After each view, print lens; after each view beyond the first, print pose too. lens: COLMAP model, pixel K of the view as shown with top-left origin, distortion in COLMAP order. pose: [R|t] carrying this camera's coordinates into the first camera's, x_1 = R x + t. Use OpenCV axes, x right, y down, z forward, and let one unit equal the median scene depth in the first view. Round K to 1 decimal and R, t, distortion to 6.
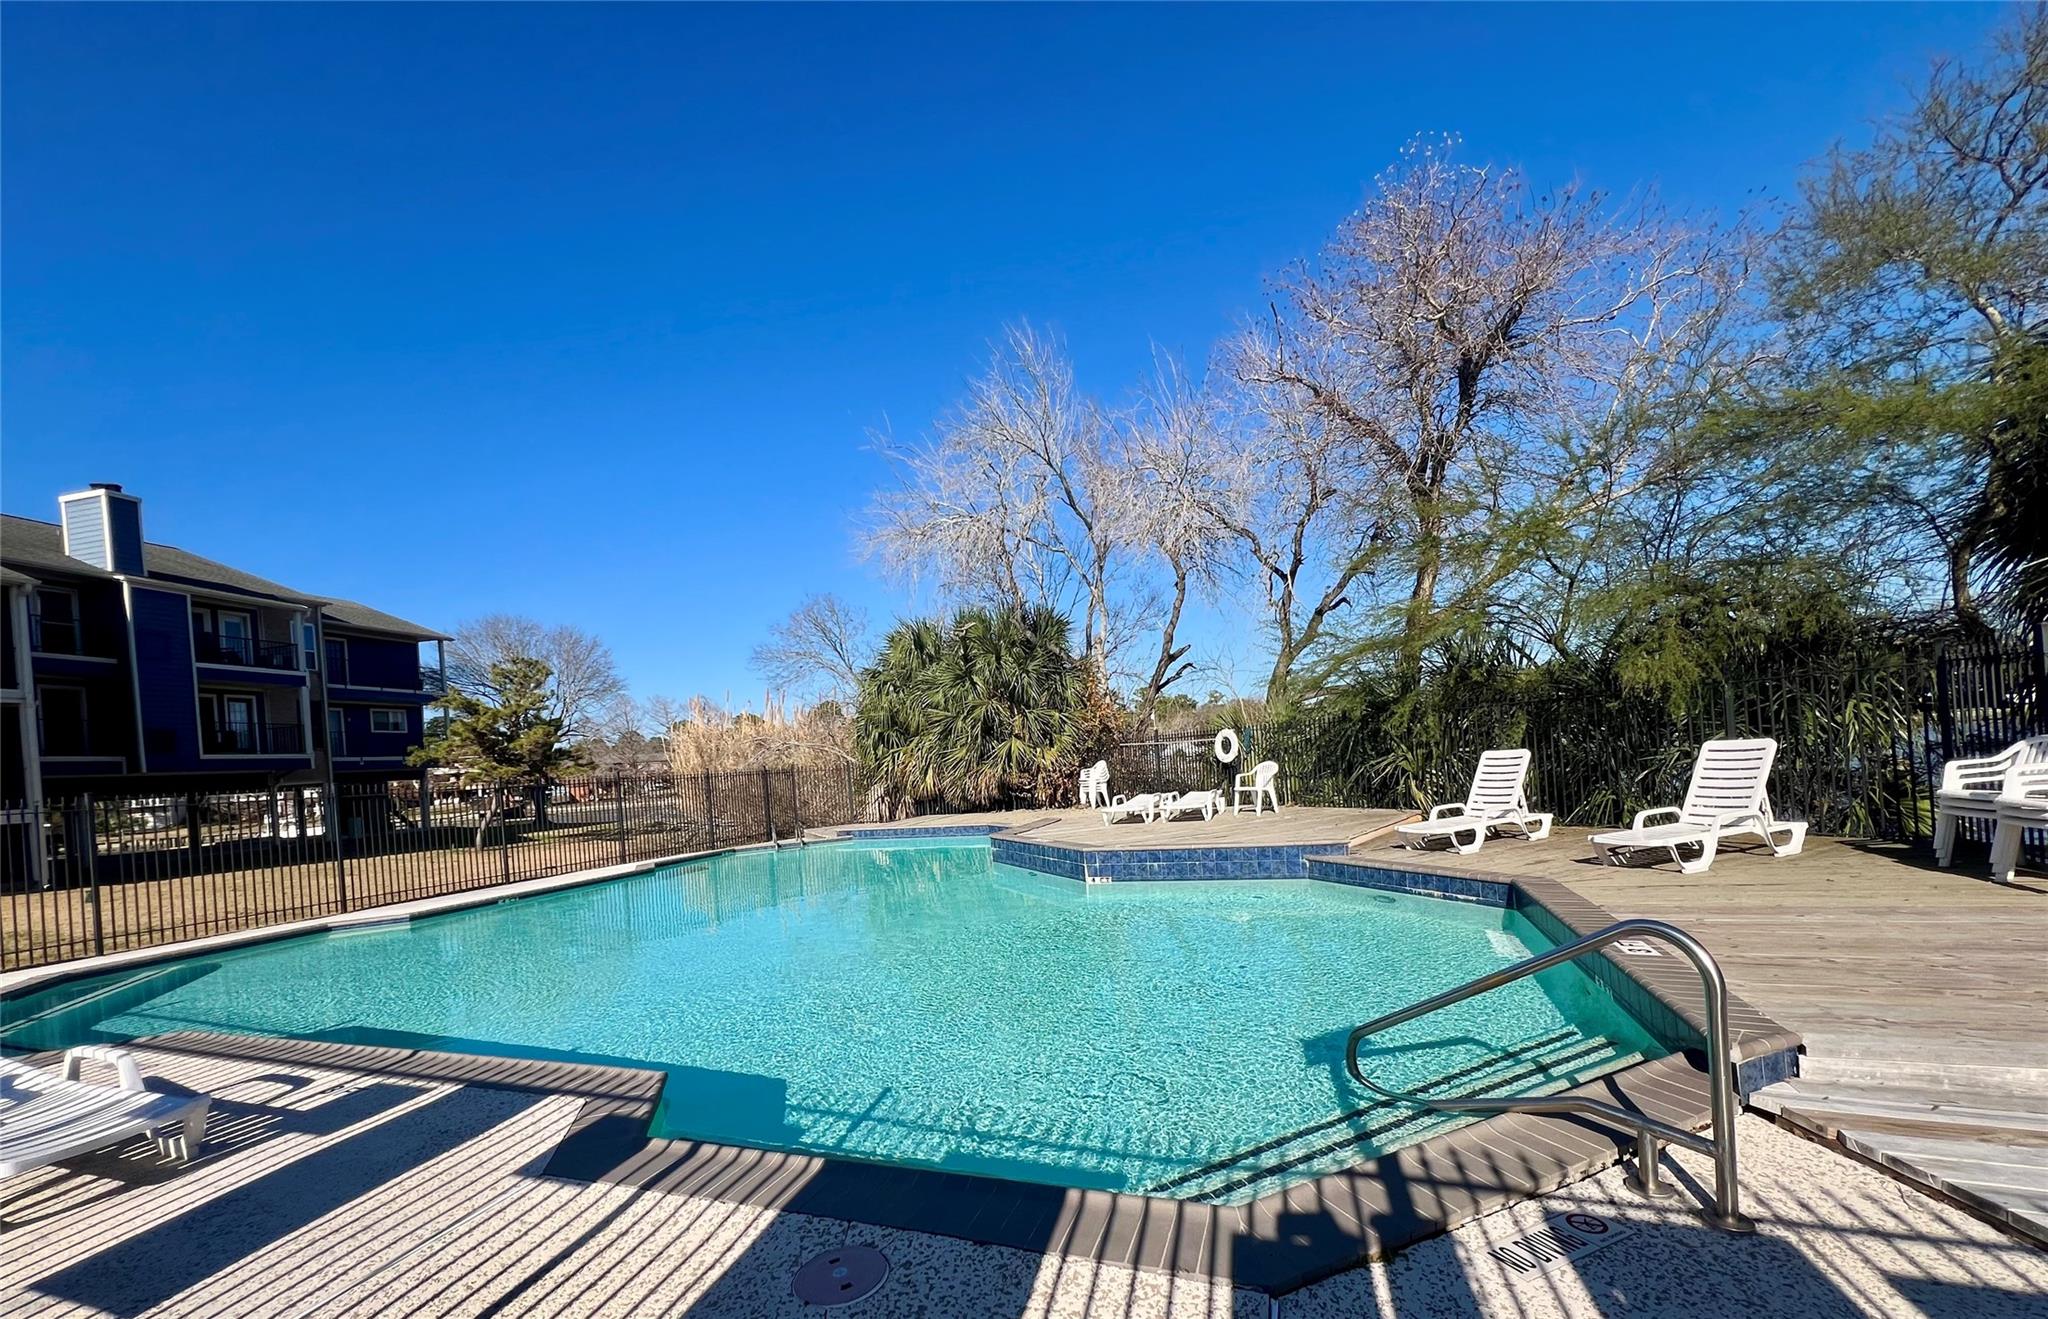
lens RADIAL K [[827.4, 0, 1024.7], [0, 827.4, 748.7], [0, 0, 1]] dist [-0.000730, 0.000062]
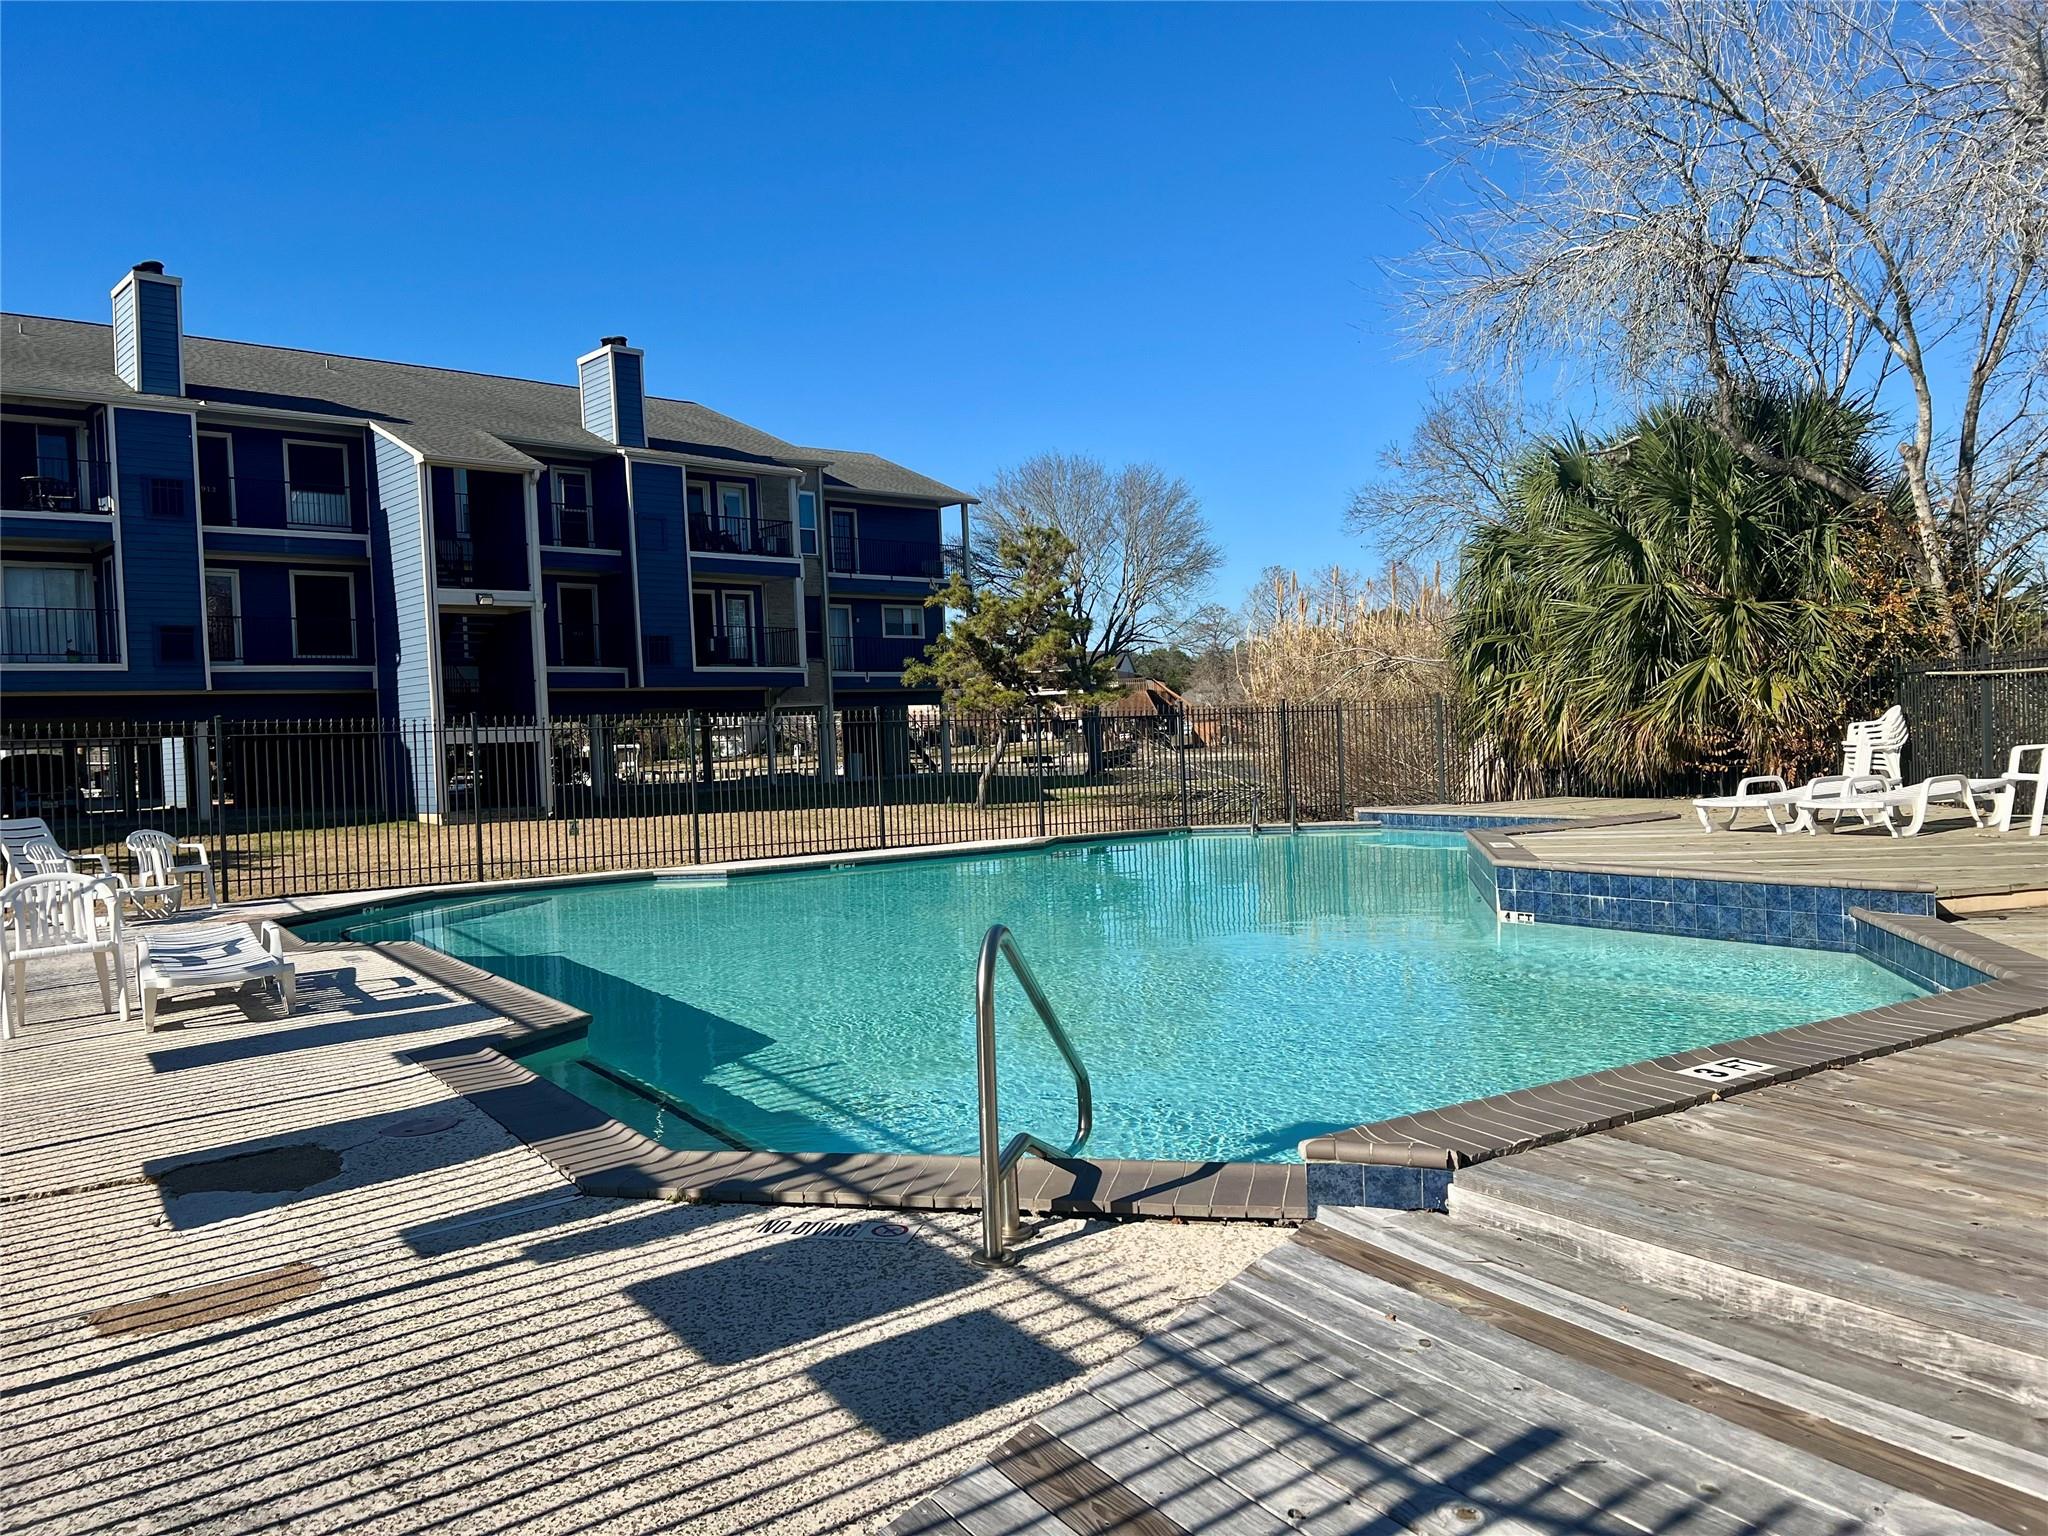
lens RADIAL K [[1545.7, 0, 1024.0], [0, 1545.7, 768.0], [0, 0, 1]] dist [0.047095, -0.003024]
pose [[0.803220, 0.052091, -0.593401, 0.193750], [-0.010732, 0.997273, 0.073018, -0.009001], [0.595586, -0.052281, 0.801588, -0.031453]]
